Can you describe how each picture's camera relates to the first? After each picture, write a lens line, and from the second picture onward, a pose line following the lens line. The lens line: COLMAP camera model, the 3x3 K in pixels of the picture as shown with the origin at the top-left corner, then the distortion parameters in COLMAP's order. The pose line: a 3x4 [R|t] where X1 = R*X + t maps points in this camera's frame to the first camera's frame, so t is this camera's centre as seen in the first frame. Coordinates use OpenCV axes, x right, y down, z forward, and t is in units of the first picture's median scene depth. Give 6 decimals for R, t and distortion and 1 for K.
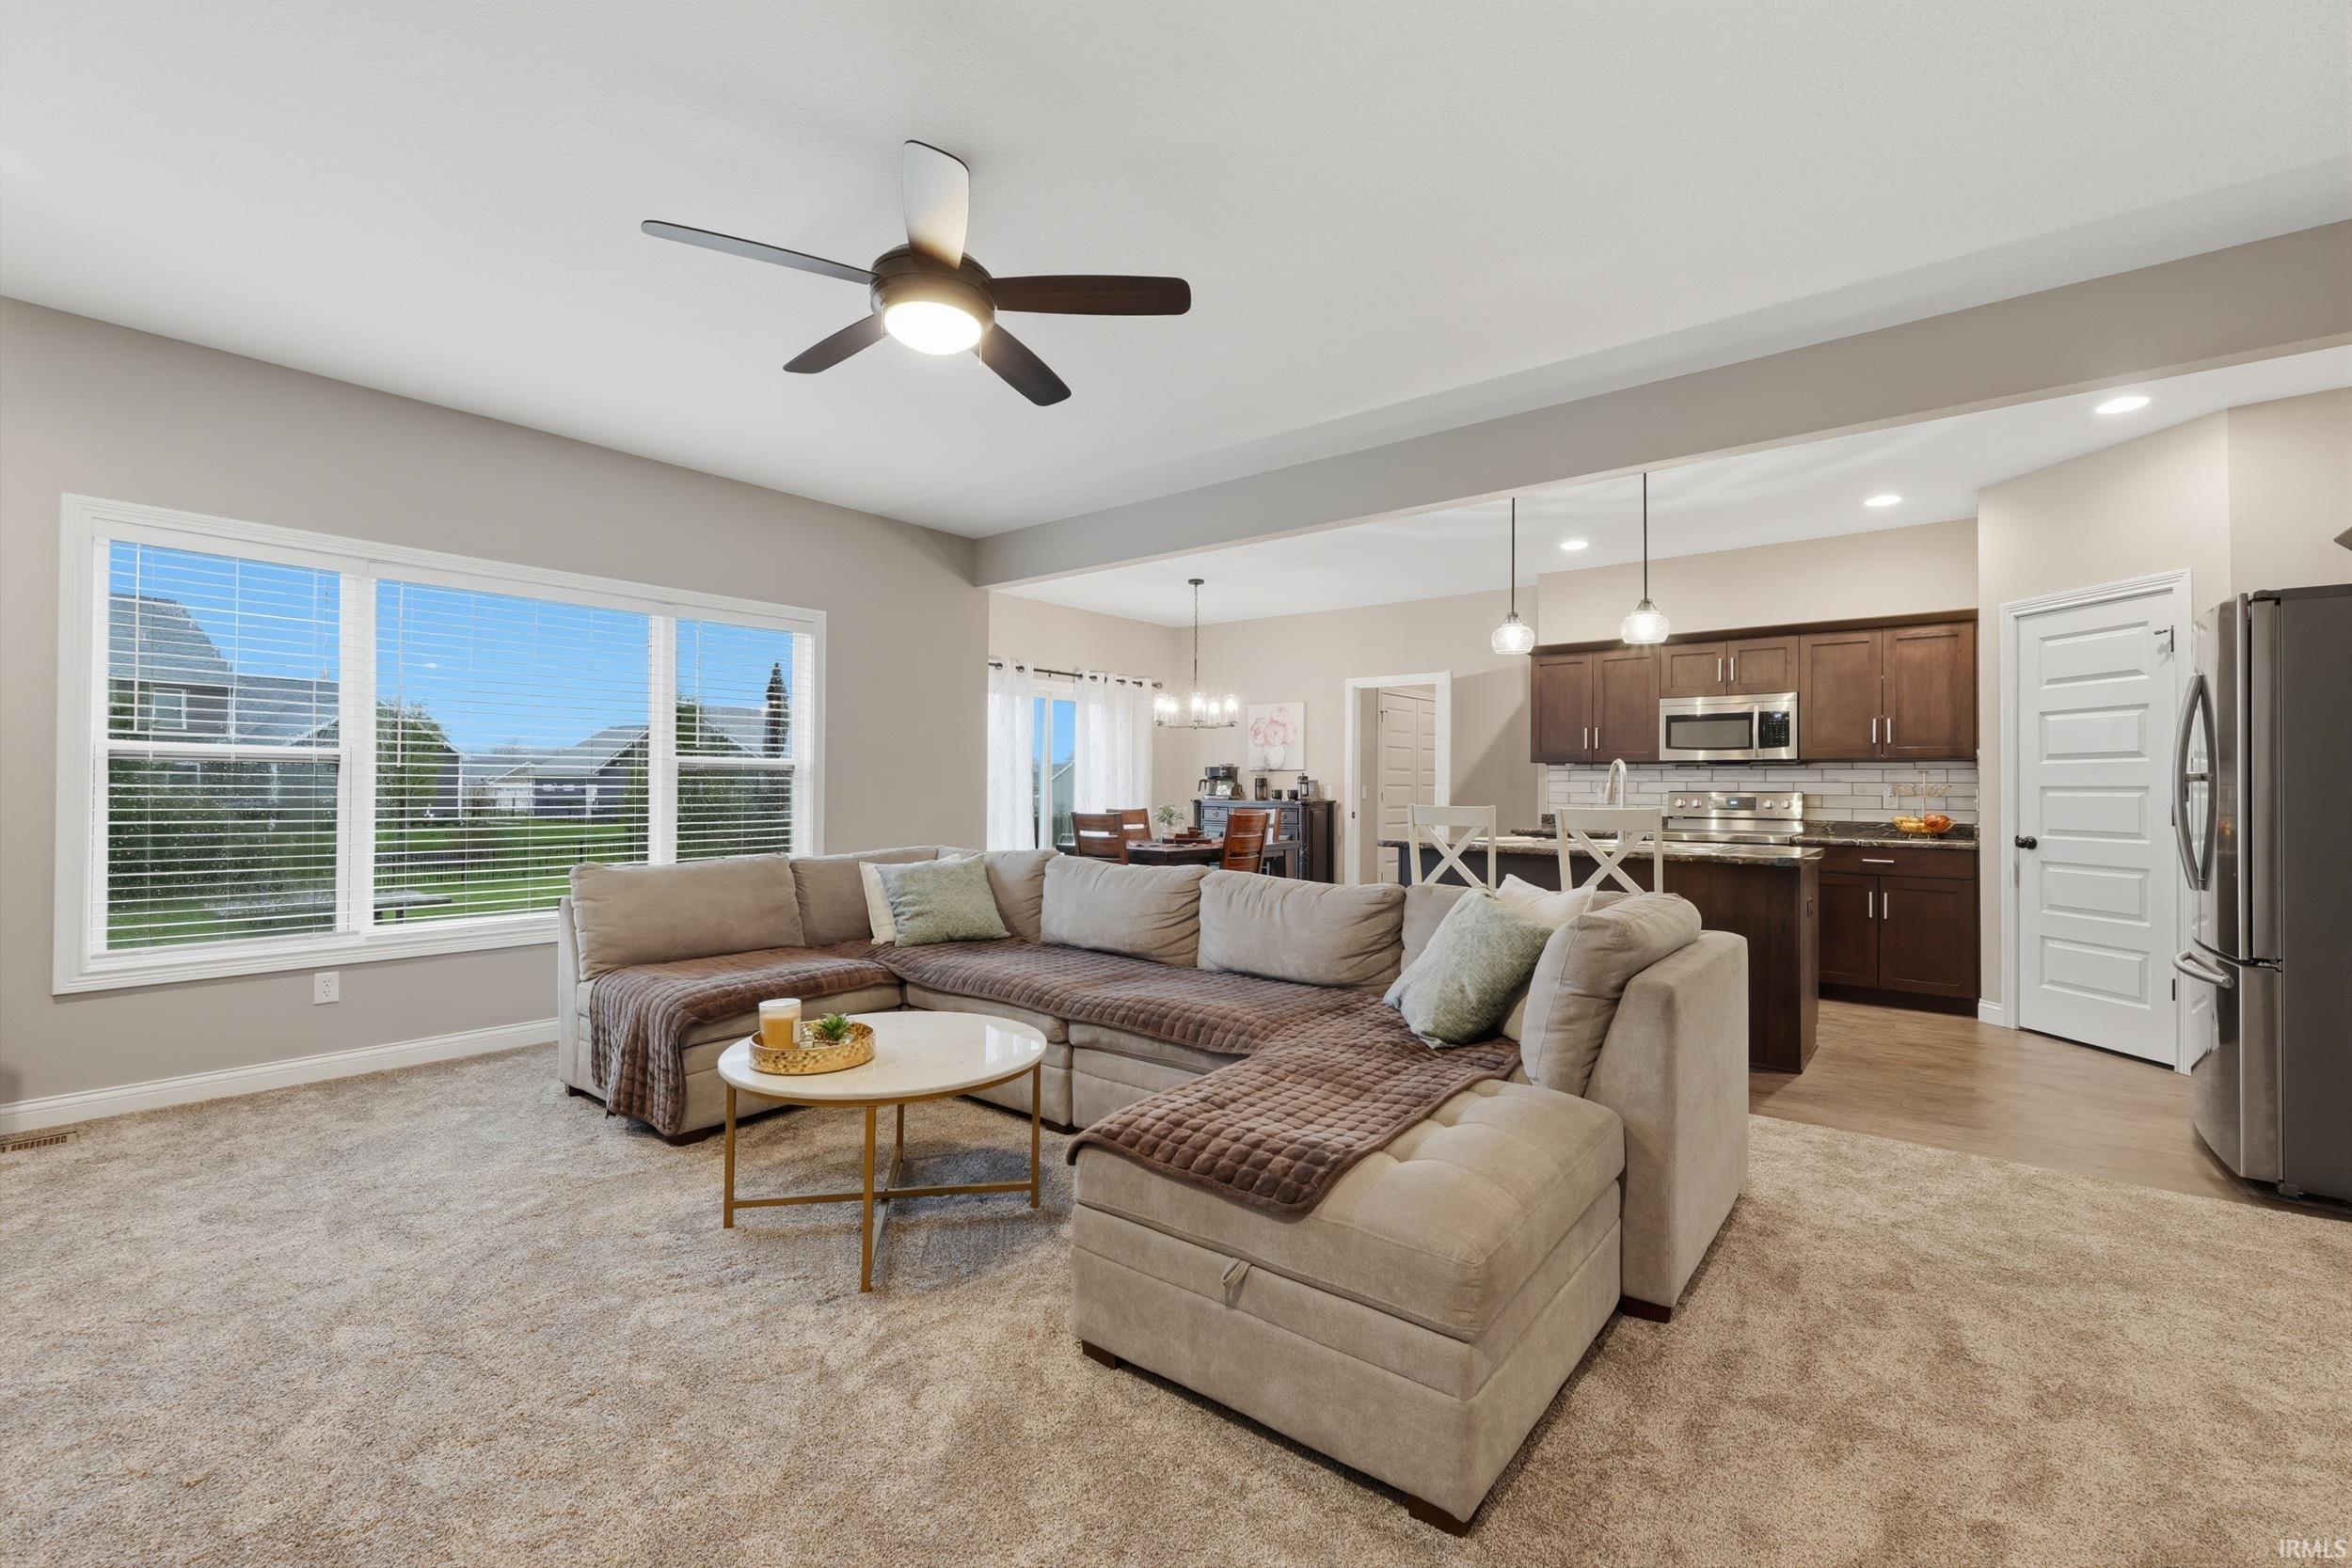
lens RADIAL K [[991.2, 0, 1187.1], [0, 991.2, 779.4], [0, 0, 1]] dist [0.005714, -0.002950]
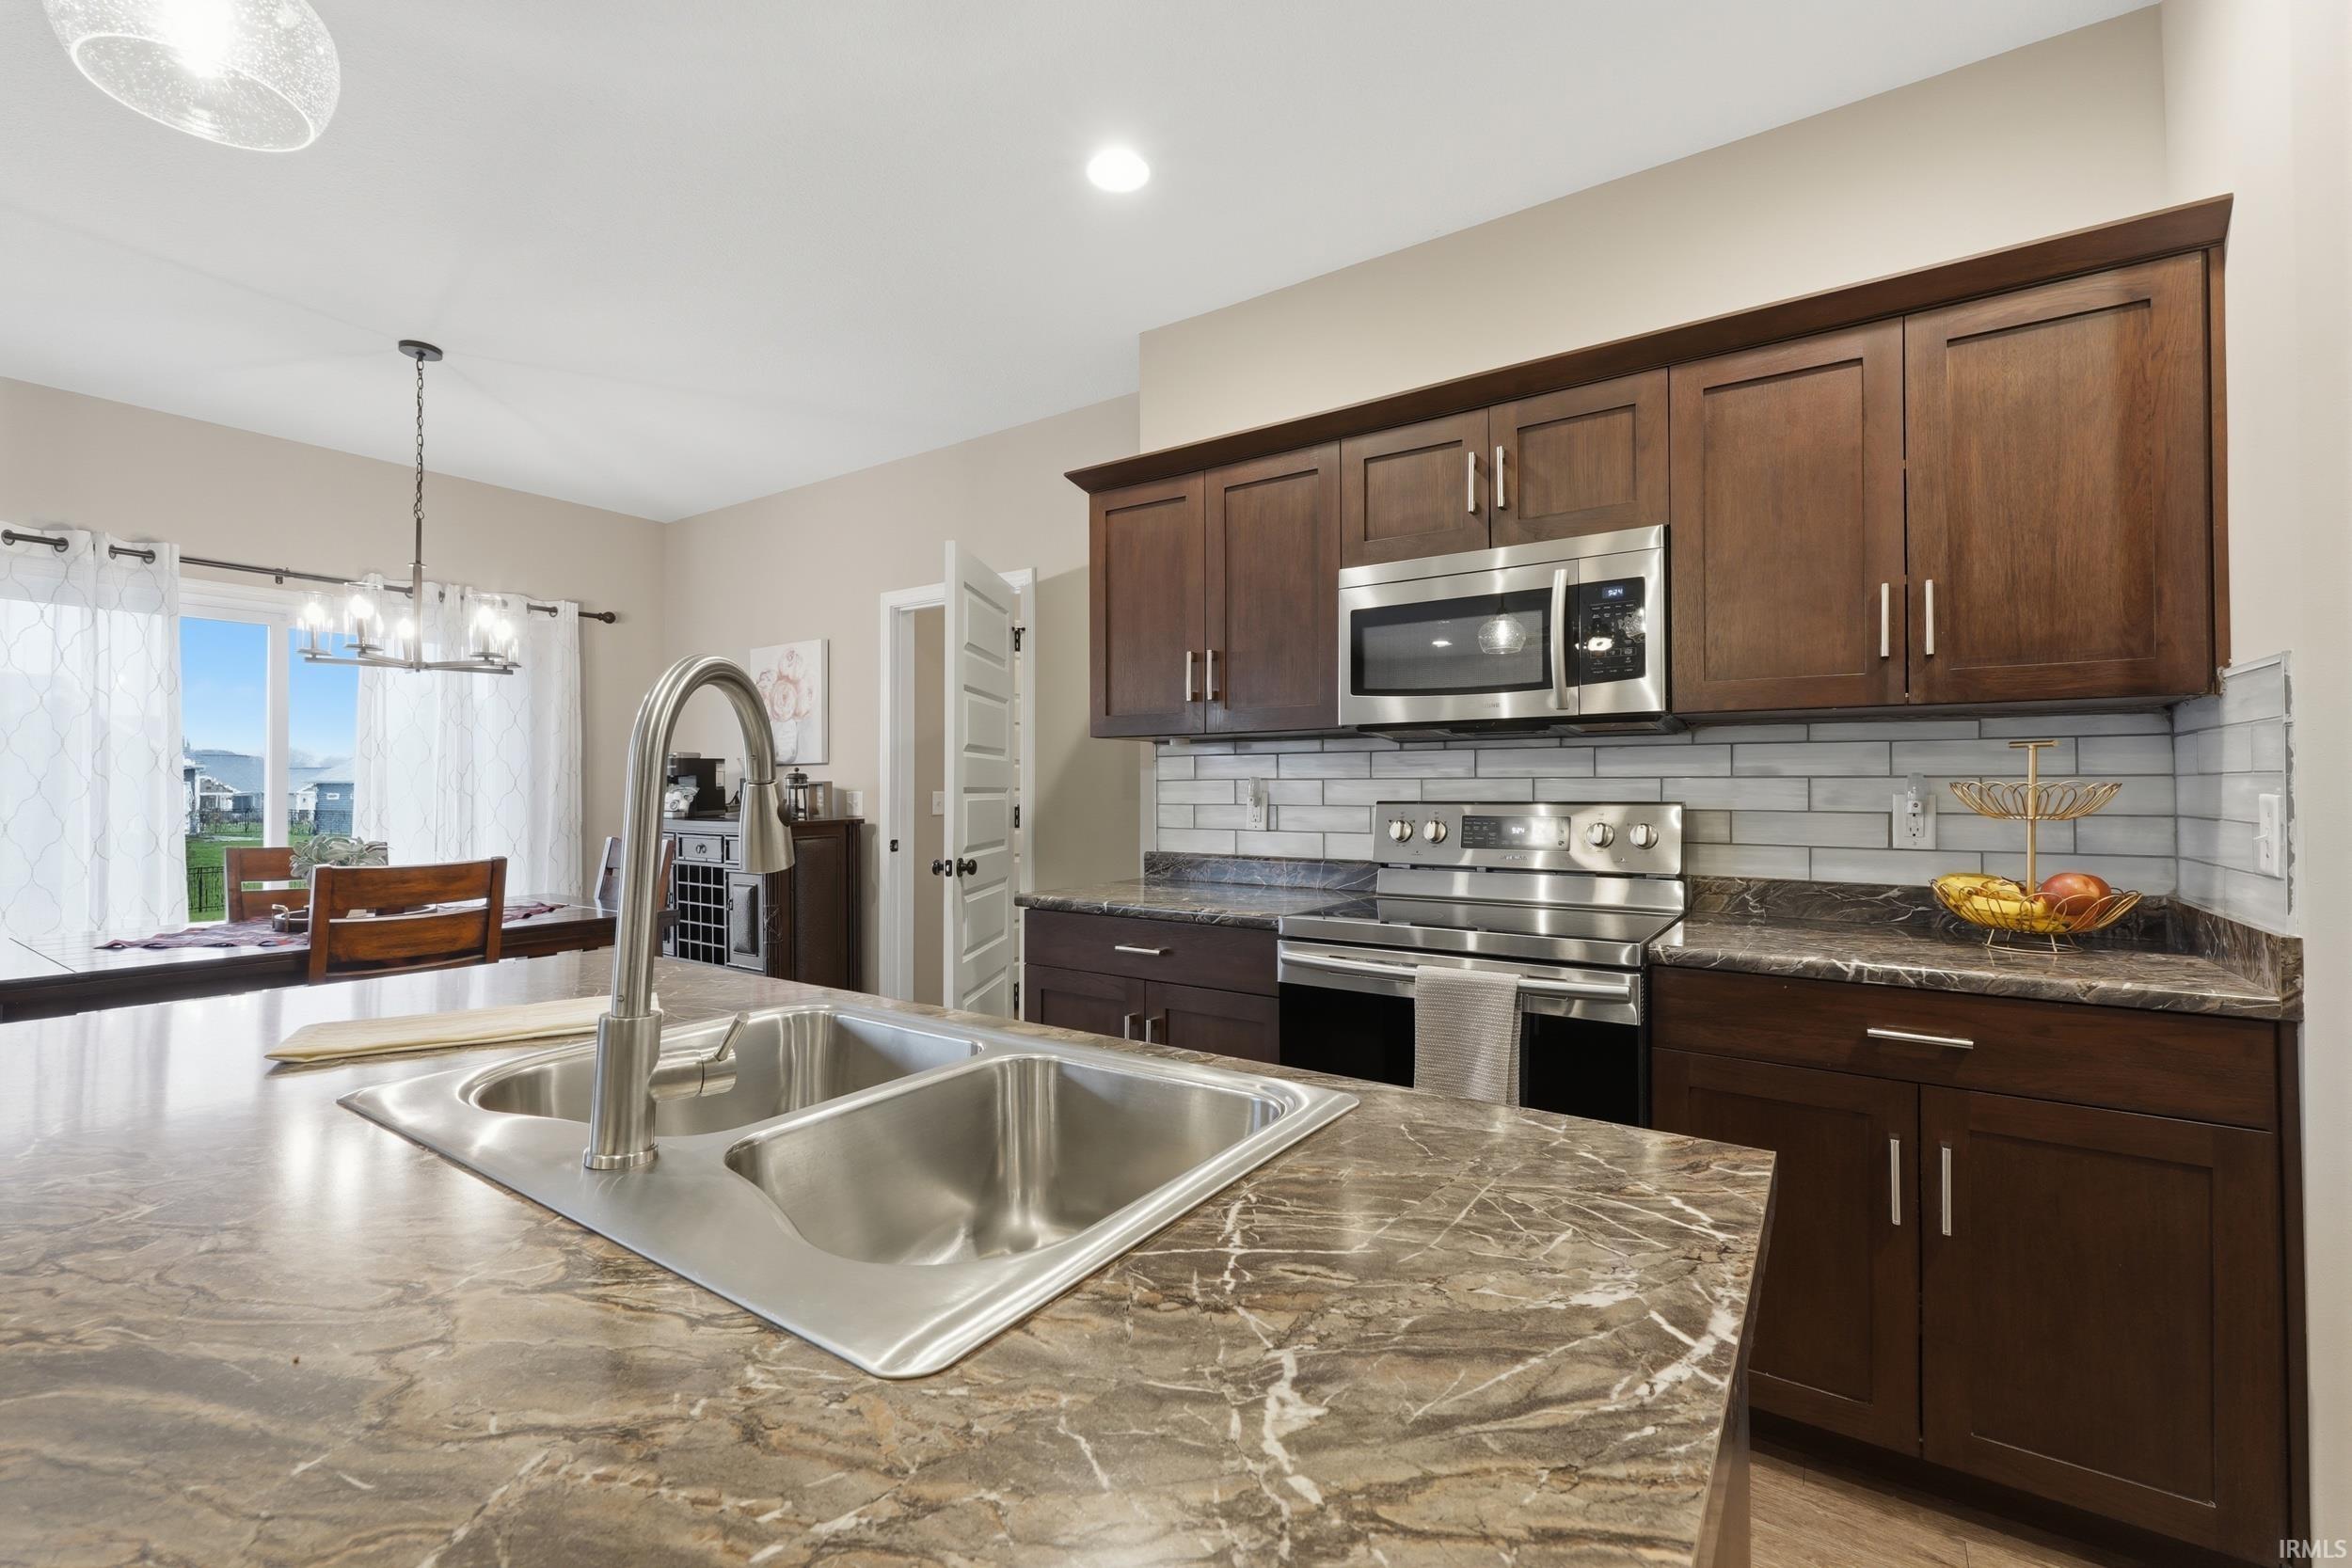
lens RADIAL K [[991.2, 0, 1180.3], [0, 991.2, 780.3], [0, 0, 1]] dist [0.005714, -0.002950]
pose [[0.997400, -0.001878, 0.072038, 0.401241], [0.002400, 0.999972, -0.007156, 0.006137], [-0.072022, 0.007310, 0.997376, 0.635685]]
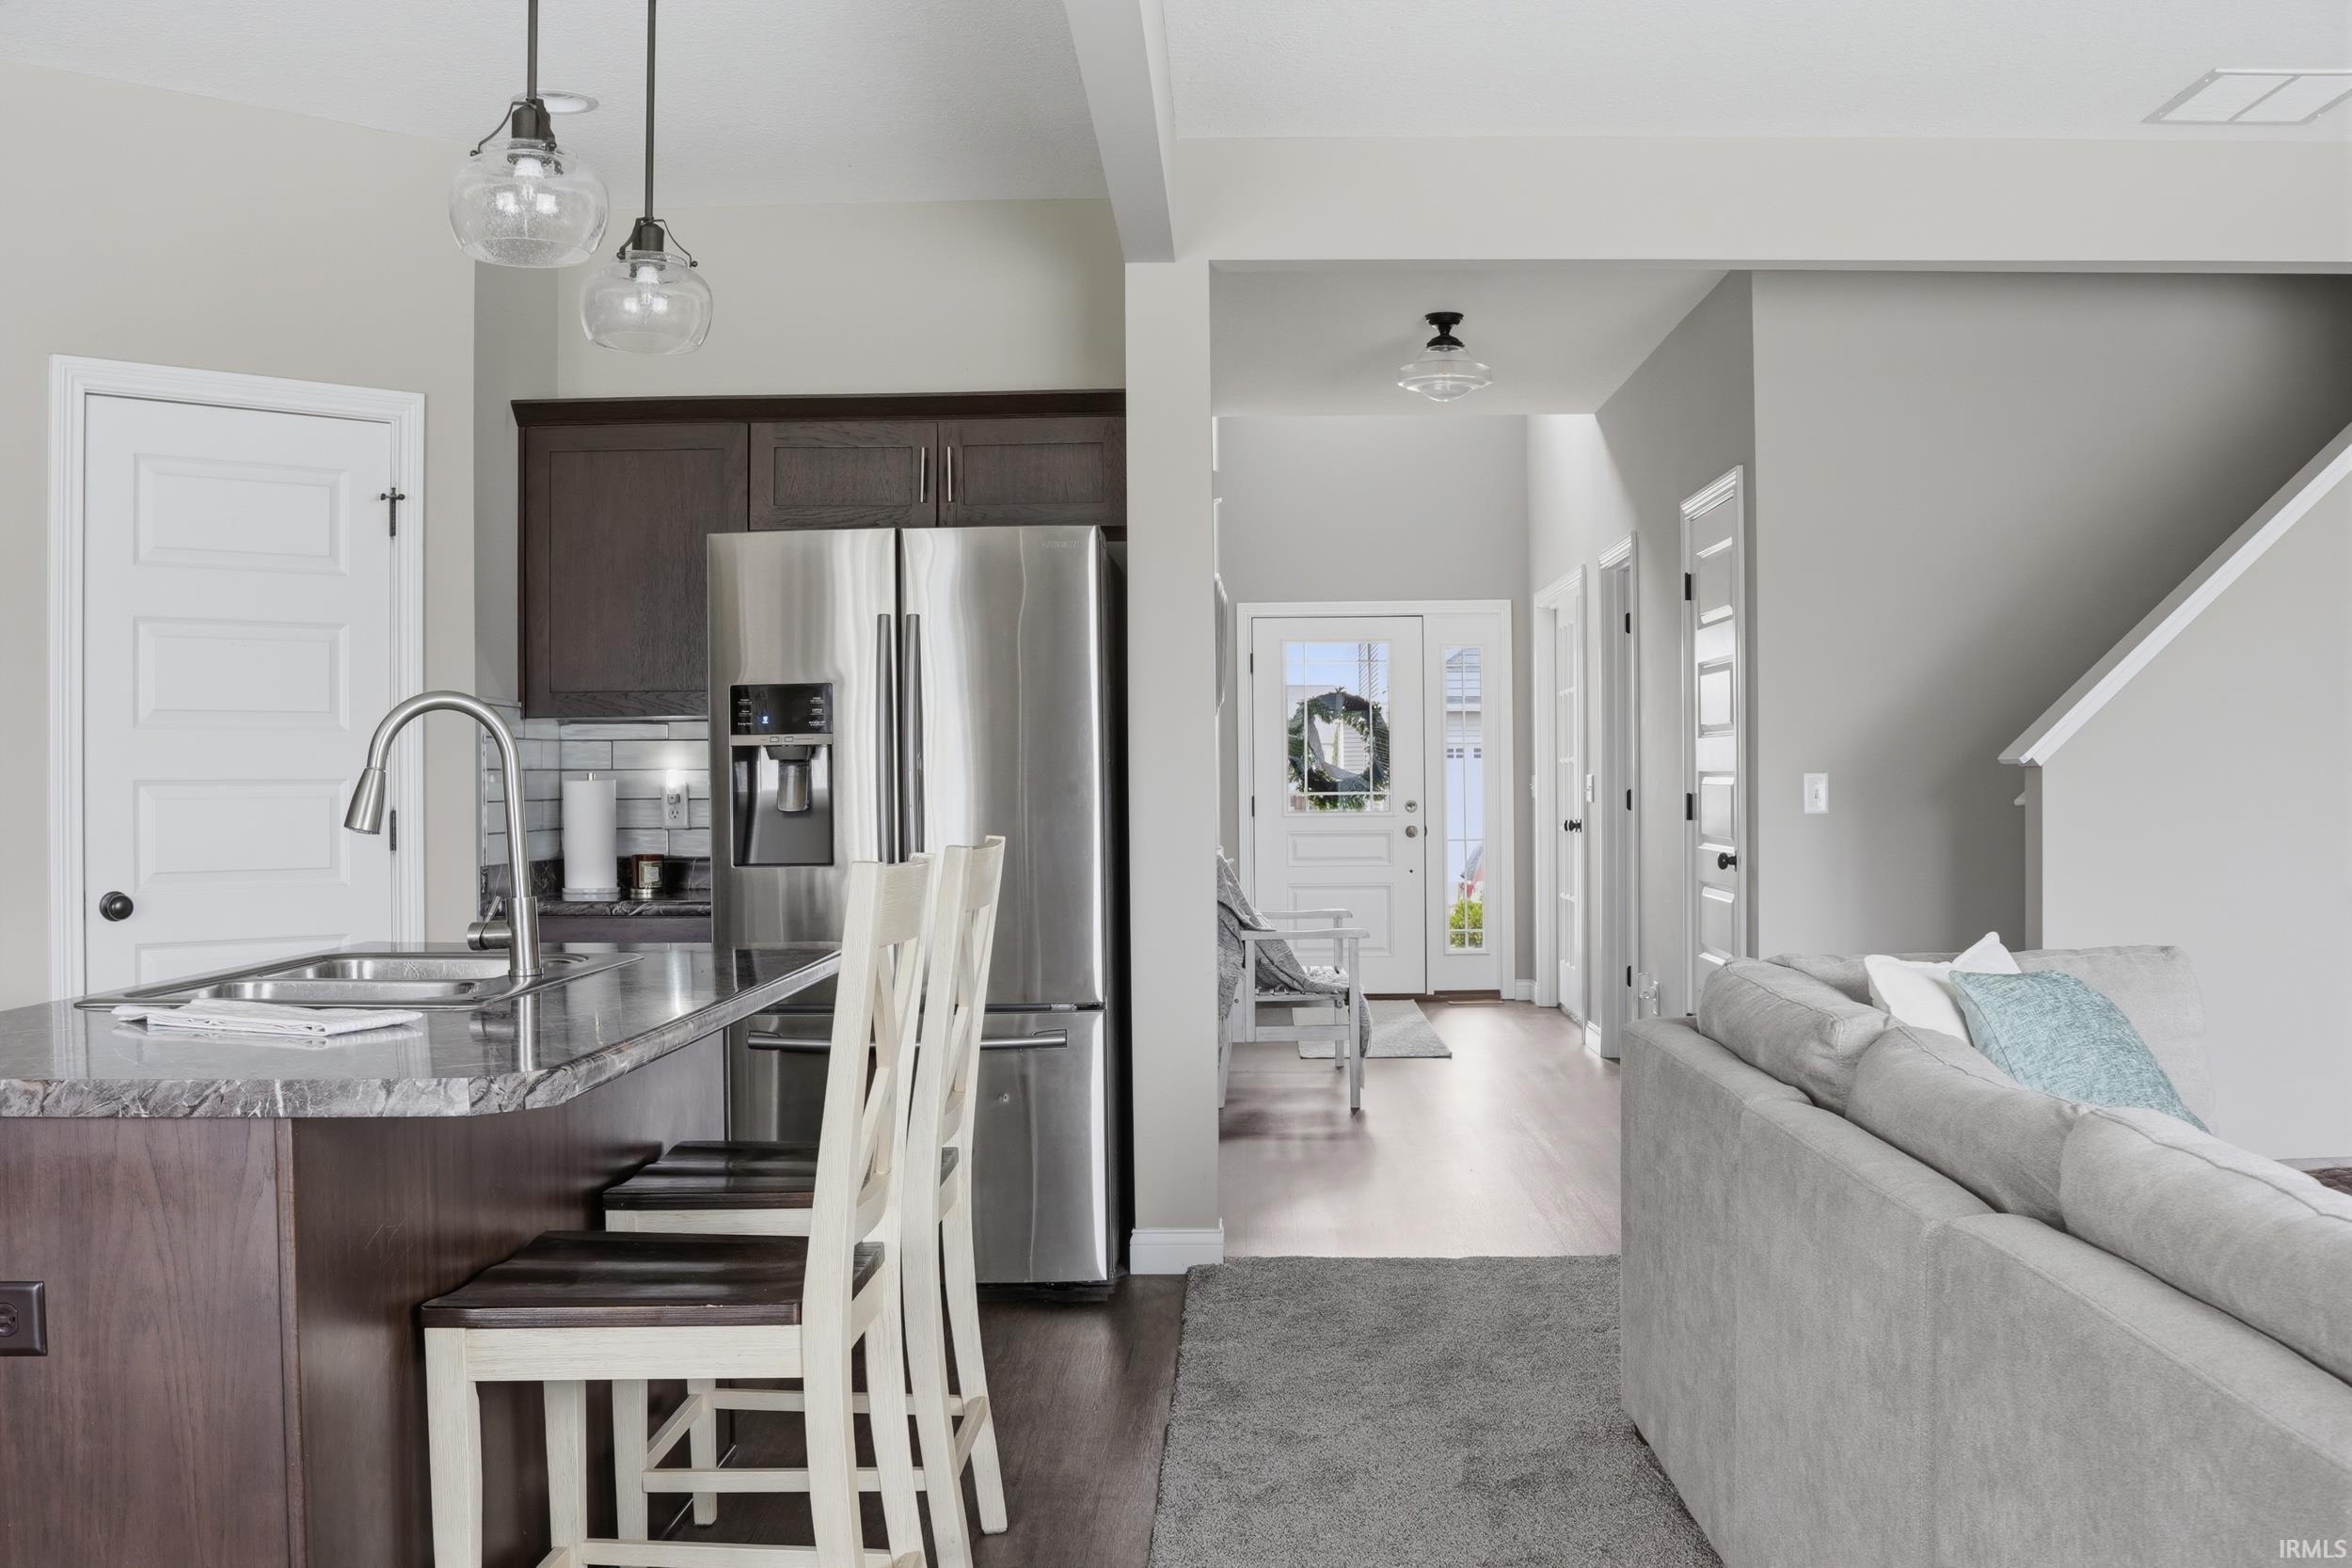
lens RADIAL K [[2258.8, 0, 1188.8], [0, 2258.8, 795.0], [0, 0, 1]] dist [-0.125240, 0.000000]
pose [[-0.591227, -0.008129, 0.806464, -0.179926], [-0.004611, 0.999967, 0.006699, 0.003734], [-0.806492, 0.000242, -0.591245, 0.953854]]
